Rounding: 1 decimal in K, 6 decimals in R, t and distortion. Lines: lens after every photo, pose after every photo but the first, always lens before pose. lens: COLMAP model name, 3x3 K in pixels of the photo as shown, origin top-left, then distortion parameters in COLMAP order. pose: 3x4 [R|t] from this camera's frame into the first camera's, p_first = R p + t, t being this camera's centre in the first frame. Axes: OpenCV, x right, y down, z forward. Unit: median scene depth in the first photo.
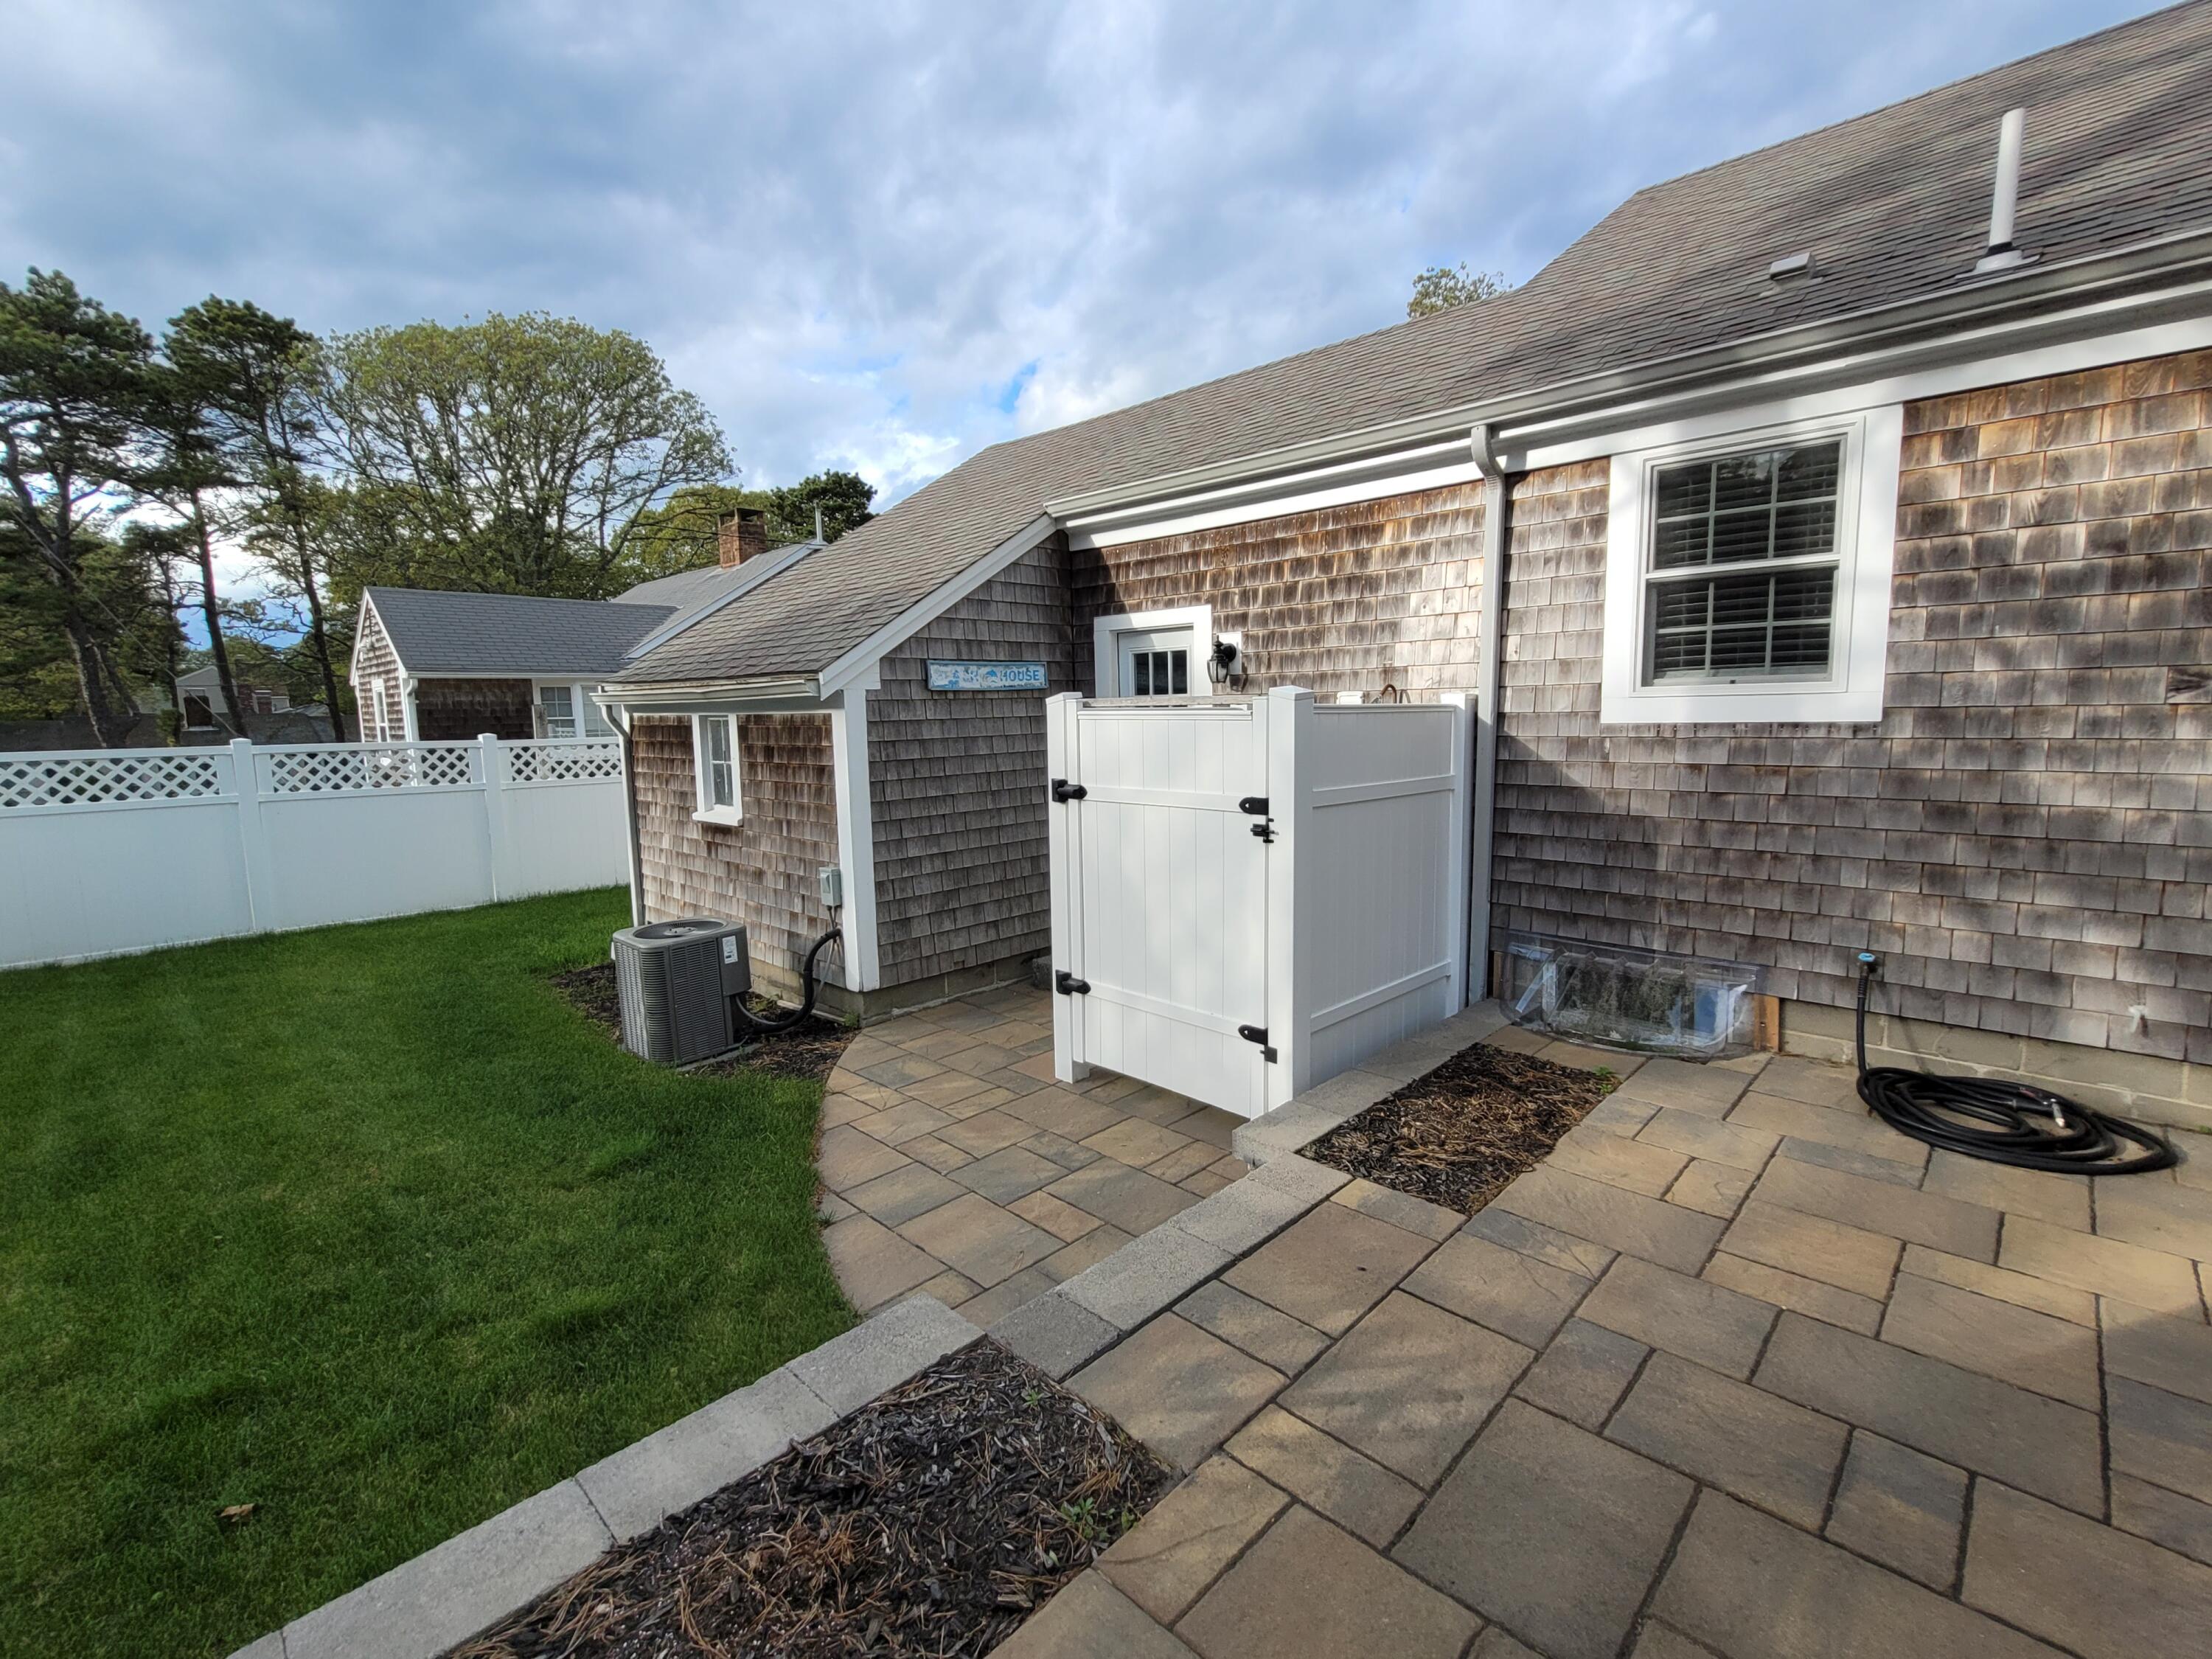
lens RADIAL K [[972.1, 0, 1107.2], [0, 972.1, 820.1], [0, 0, 1]] dist [-0.001439, -0.000066]
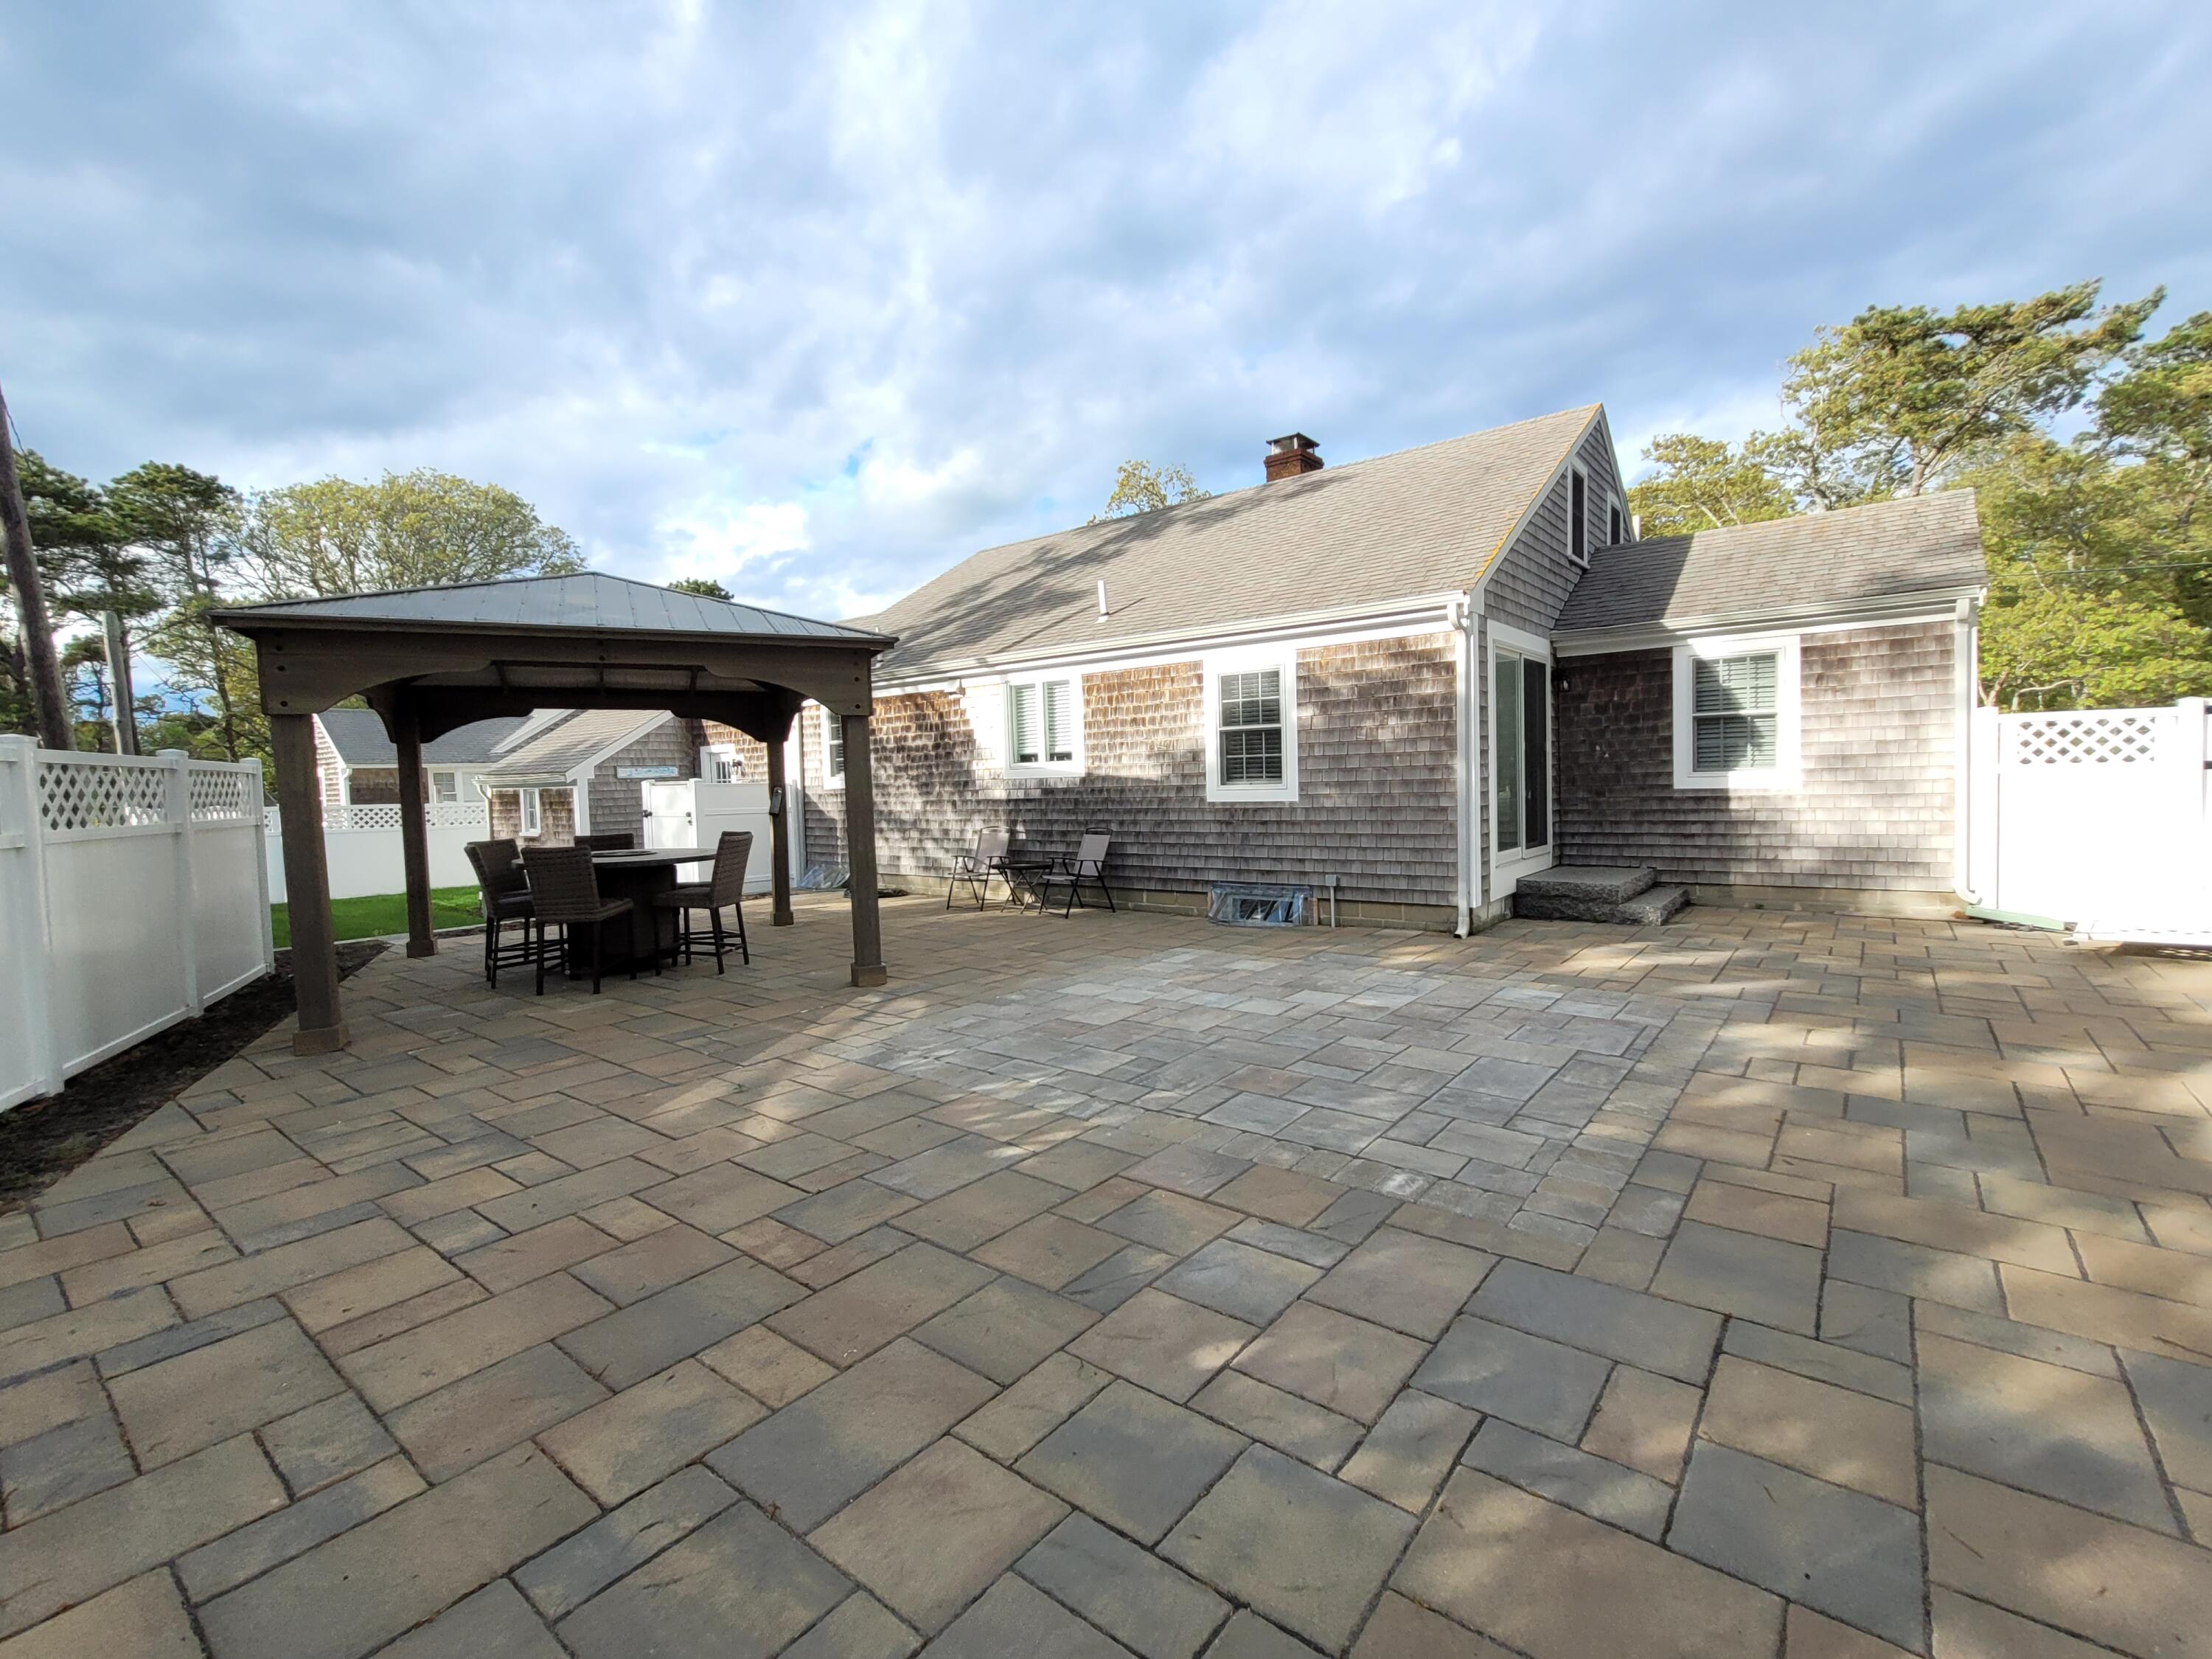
lens RADIAL K [[972.1, 0, 1111.9], [0, 972.1, 834.4], [0, 0, 1]] dist [-0.001439, -0.000066]
pose [[0.994573, -0.012596, 0.103274, 0.813409], [0.018892, 0.998007, -0.060214, 0.182097], [-0.102309, 0.061838, 0.992829, -1.582660]]
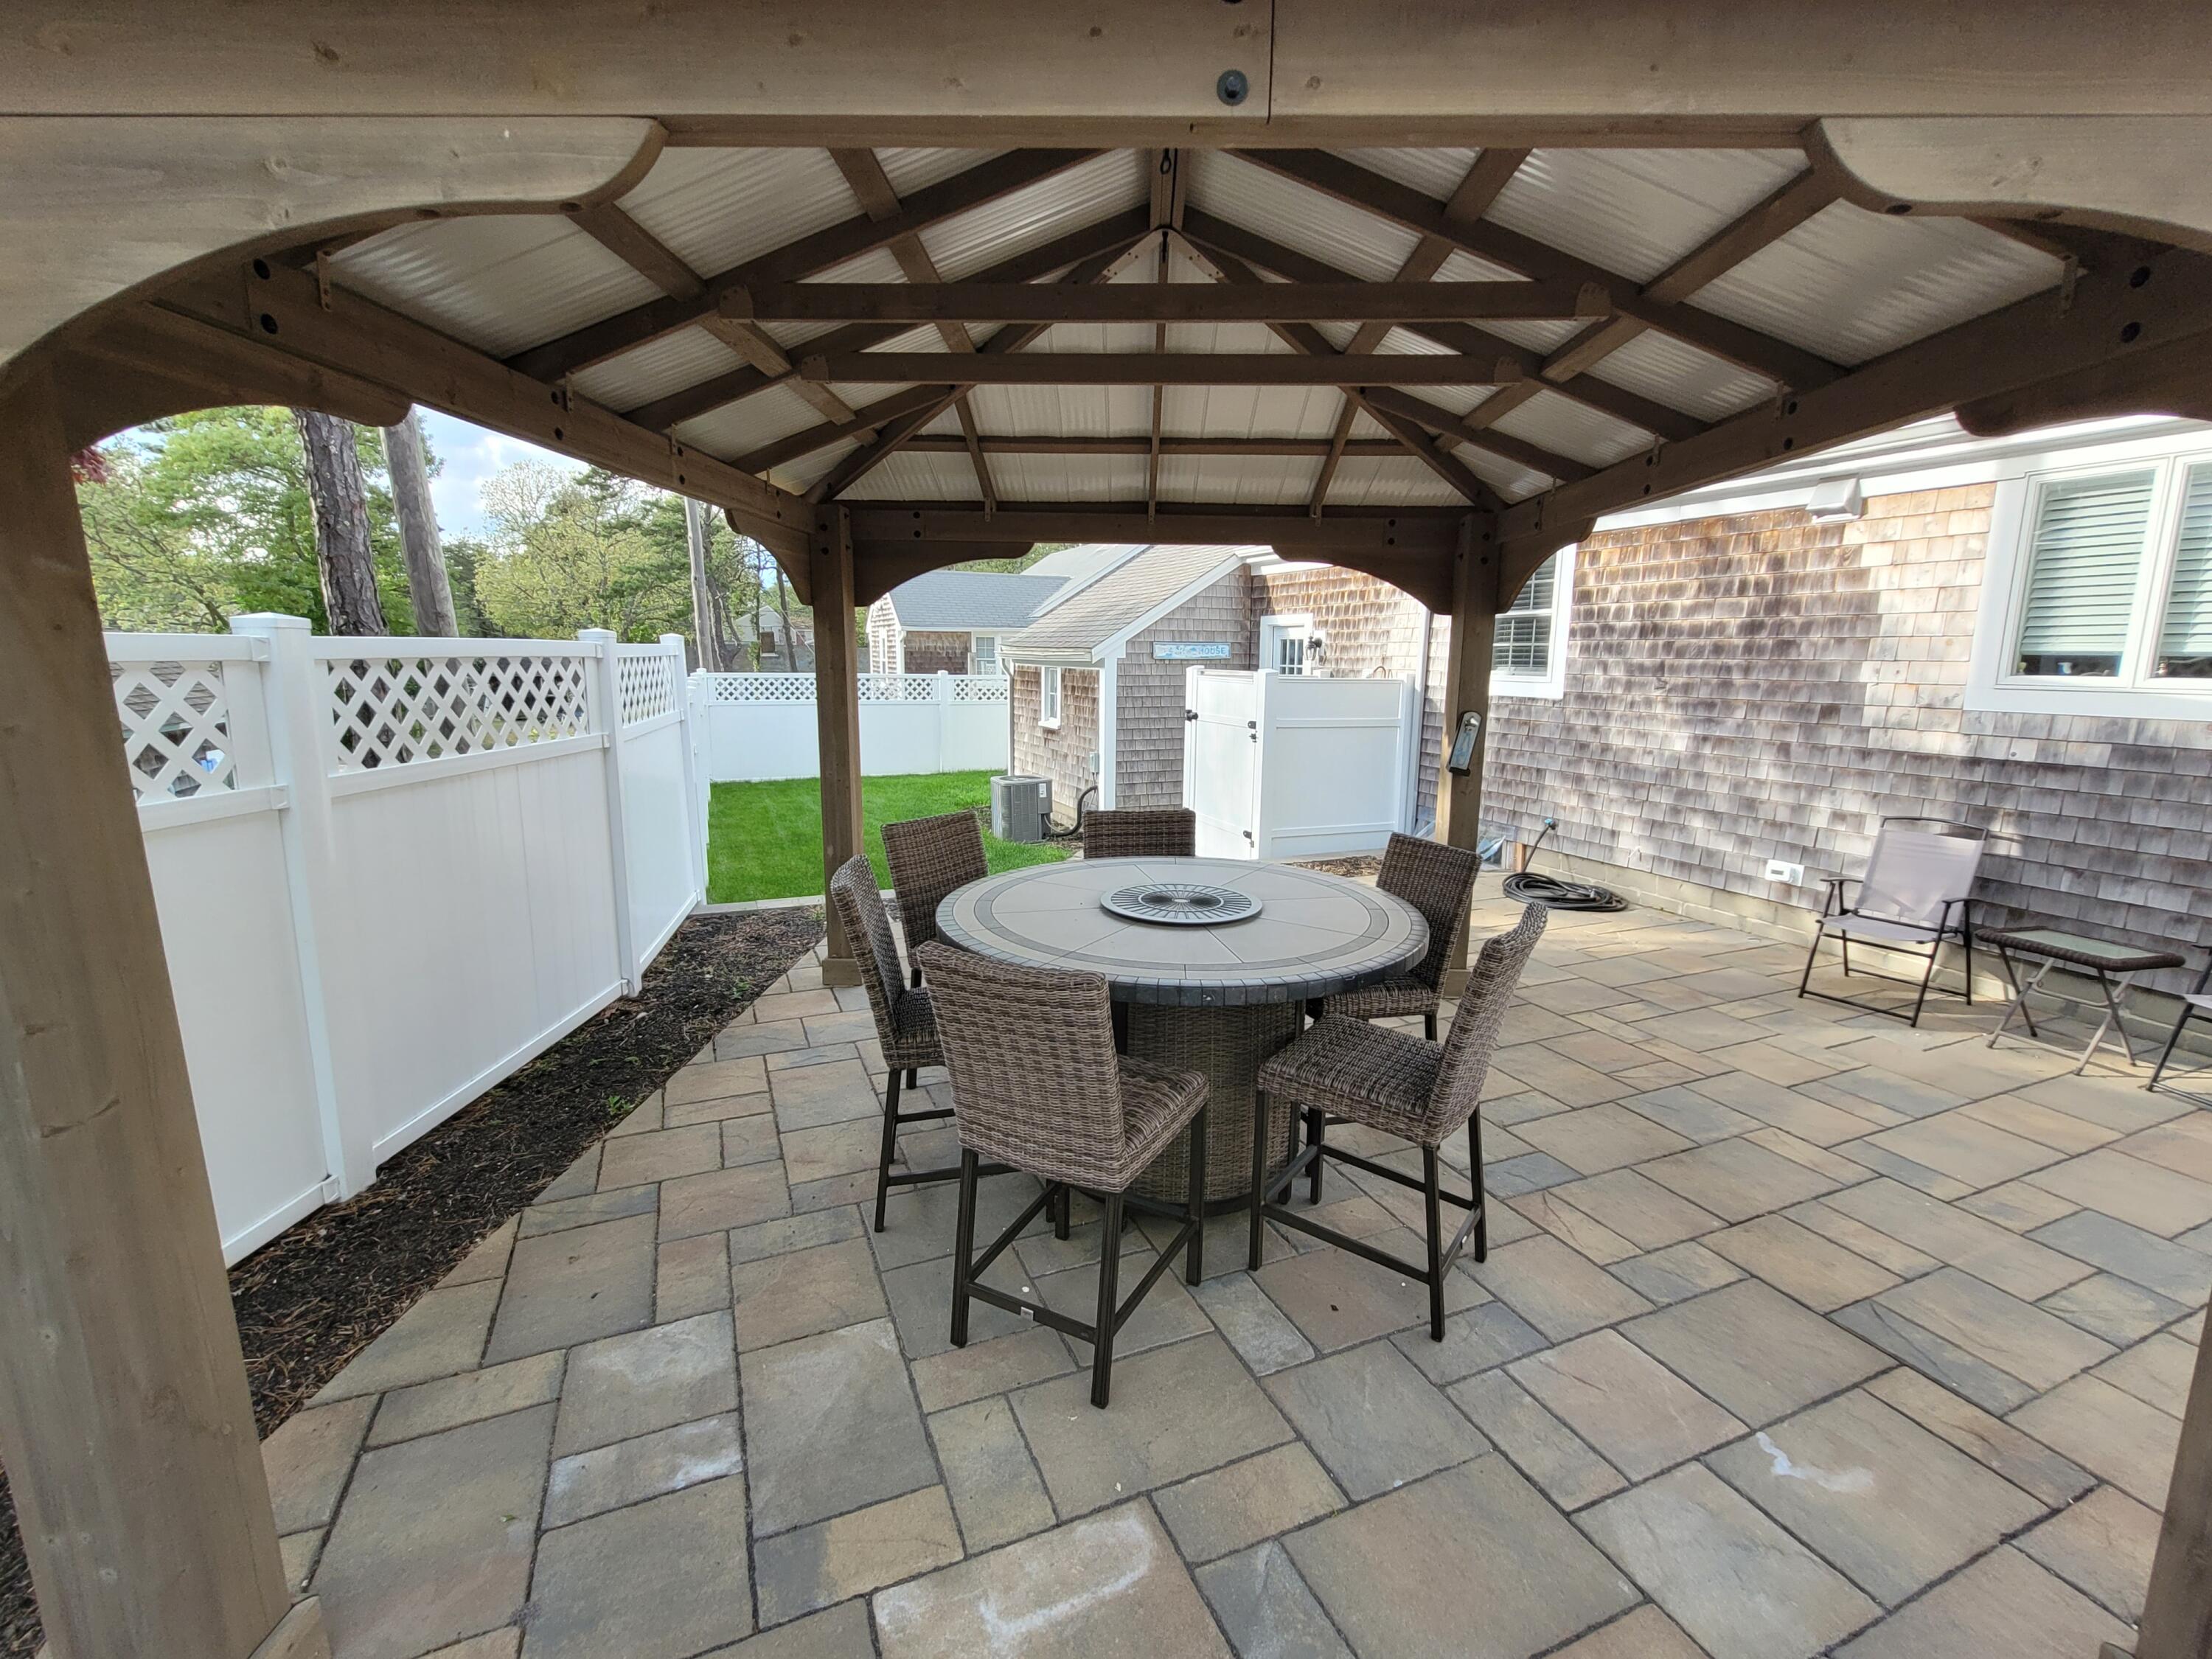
lens RADIAL K [[972.1, 0, 1105.4], [0, 972.1, 815.7], [0, 0, 1]] dist [-0.001439, -0.000066]
pose [[0.919547, 0.093558, -0.381680, 0.451318], [-0.073241, 0.995031, 0.067450, 0.041178], [0.386094, -0.034069, 0.921830, -0.711509]]
